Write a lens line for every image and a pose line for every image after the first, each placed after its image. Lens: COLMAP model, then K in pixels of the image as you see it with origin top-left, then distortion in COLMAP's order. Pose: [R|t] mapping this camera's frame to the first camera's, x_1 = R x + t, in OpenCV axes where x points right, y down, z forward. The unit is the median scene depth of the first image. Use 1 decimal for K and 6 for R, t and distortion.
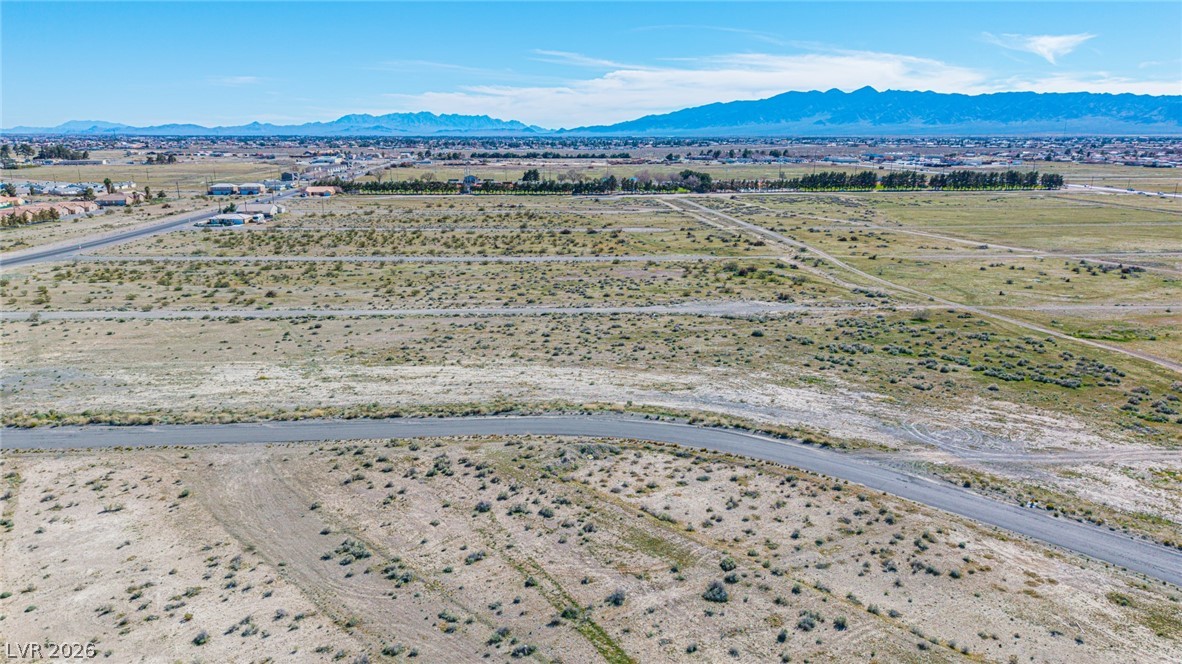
lens RADIAL K [[799.7, 0, 587.3], [0, 799.7, 336.3], [0, 0, 1]] dist [0.033837, -0.031965]
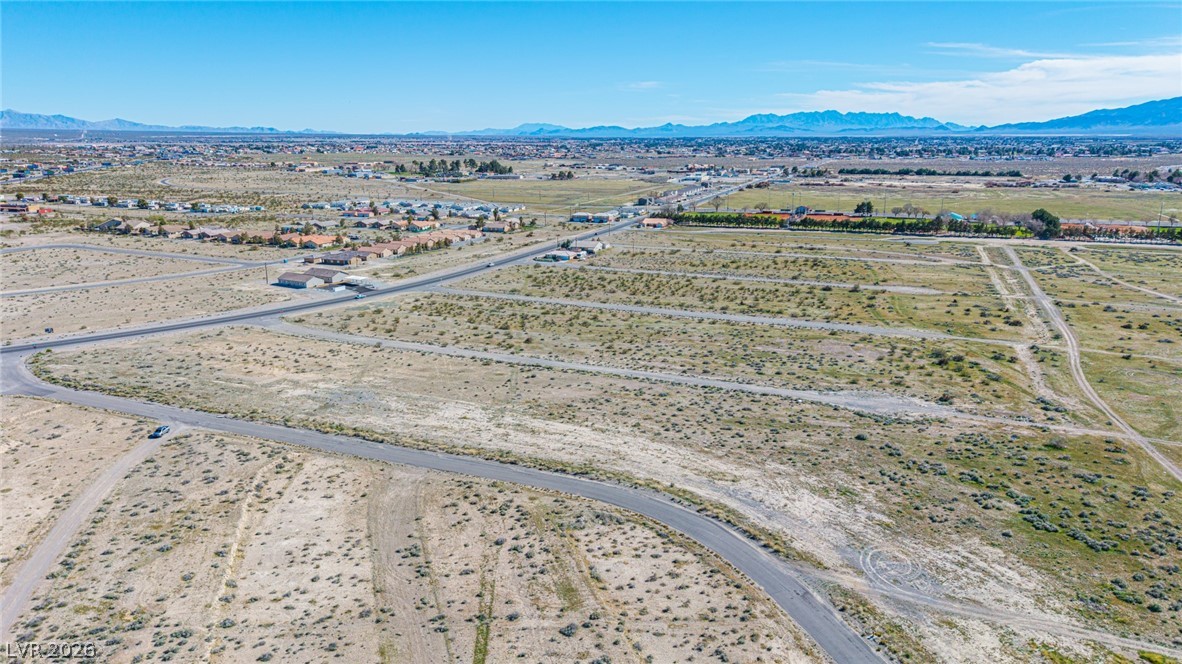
lens RADIAL K [[795.3, 0, 587.3], [0, 795.3, 330.4], [0, 0, 1]] dist [0.042346, -0.047660]
pose [[0.887736, 0.107896, -0.447530, 0.529877], [-0.110014, 0.993701, 0.021346, -0.198003], [0.447014, 0.030285, 0.894014, -0.273120]]
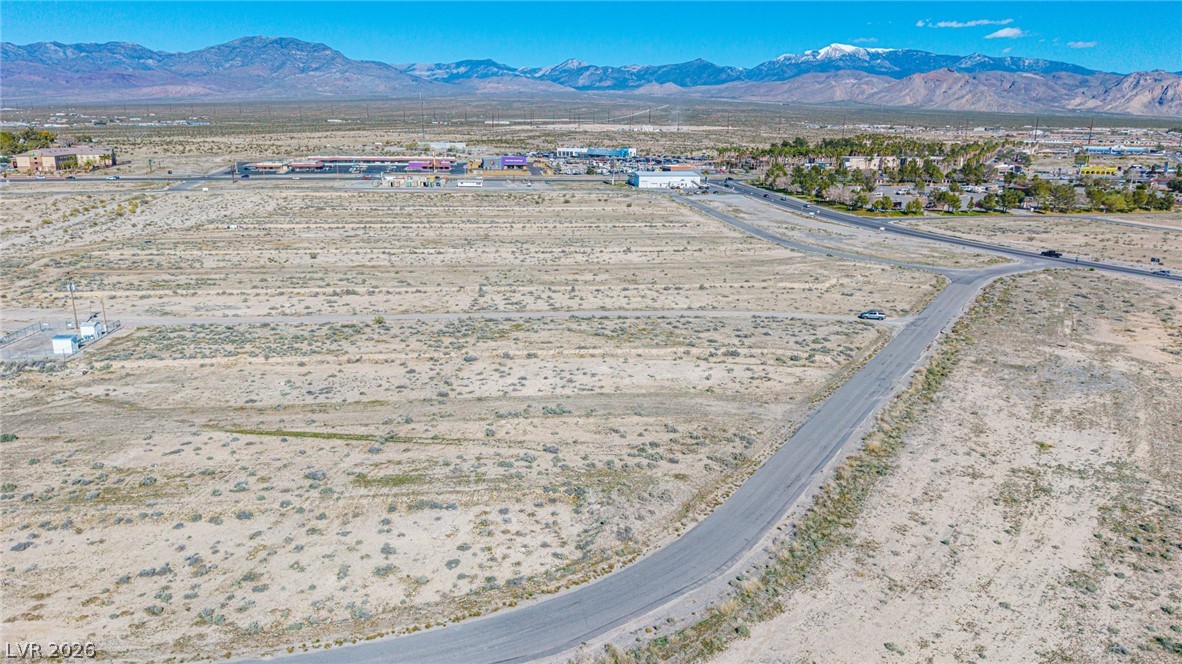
lens RADIAL K [[807.8, 0, 589.4], [0, 807.8, 327.4], [0, 0, 1]] dist [0.027995, -0.025926]
pose [[-0.615042, 0.183111, -0.766938, 0.538213], [-0.204157, 0.902511, 0.379202, -0.308739], [0.761606, 0.389801, -0.517699, 1.210311]]
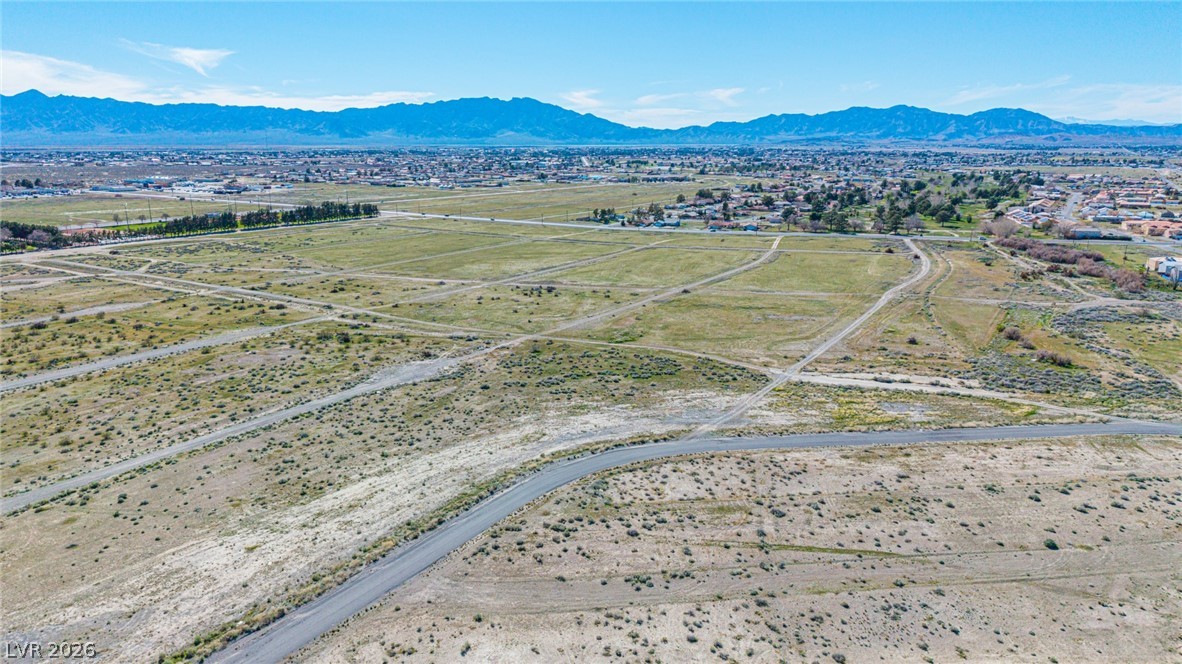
lens RADIAL K [[787.5, 0, 587.0], [0, 787.5, 330.8], [0, 0, 1]] dist [0.042504, -0.047042]
pose [[0.609375, -0.185104, 0.770973, -1.013738], [0.195380, 0.977439, 0.080247, -0.248920], [-0.768433, 0.101732, 0.631792, 0.028508]]
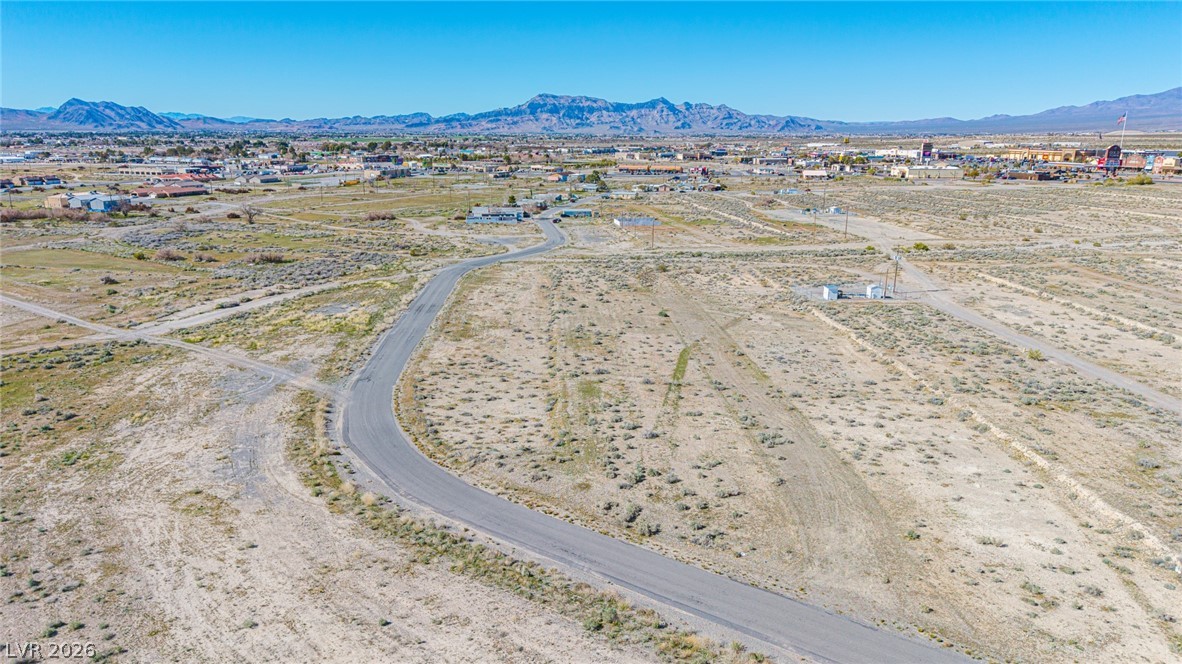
lens RADIAL K [[795.3, 0, 587.3], [0, 795.3, 330.4], [0, 0, 1]] dist [0.042346, -0.047660]
pose [[-0.743773, -0.165065, 0.647731, -0.602276], [0.162336, 0.895412, 0.414590, -0.321942], [-0.648420, 0.413511, -0.639187, 1.333660]]
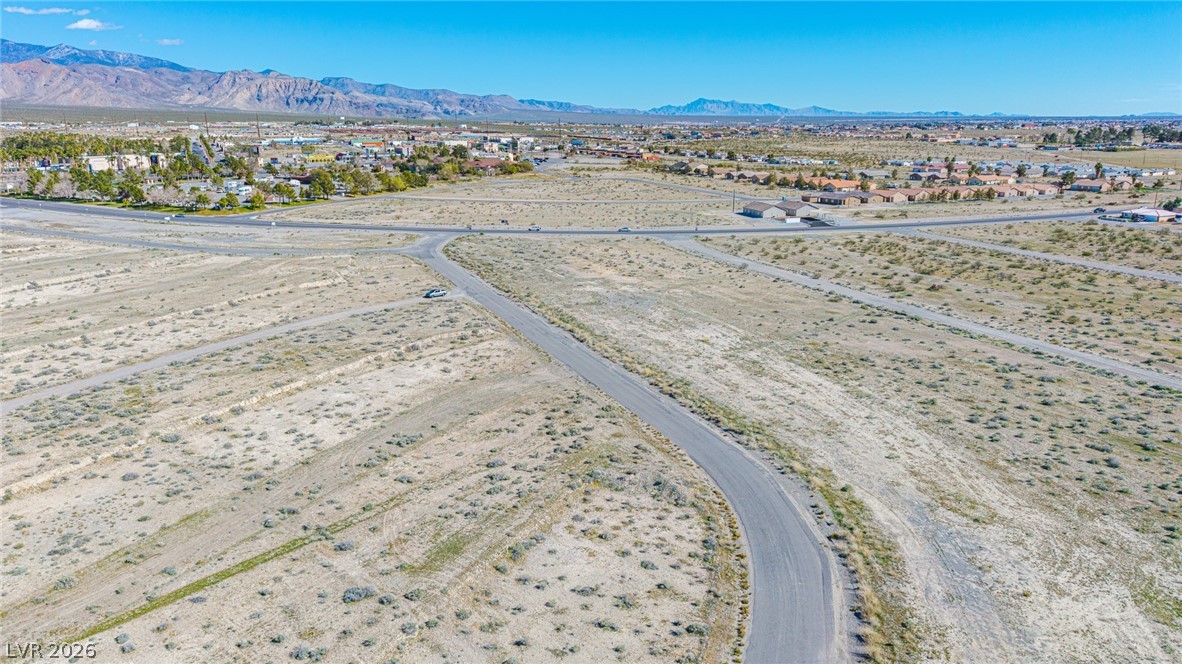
lens RADIAL K [[807.8, 0, 589.4], [0, 807.8, 327.4], [0, 0, 1]] dist [0.027995, -0.025926]
pose [[0.309780, 0.230132, -0.922537, 0.674953], [-0.223523, 0.960701, 0.164595, -0.134109], [0.924161, 0.155220, 0.349046, 0.542379]]
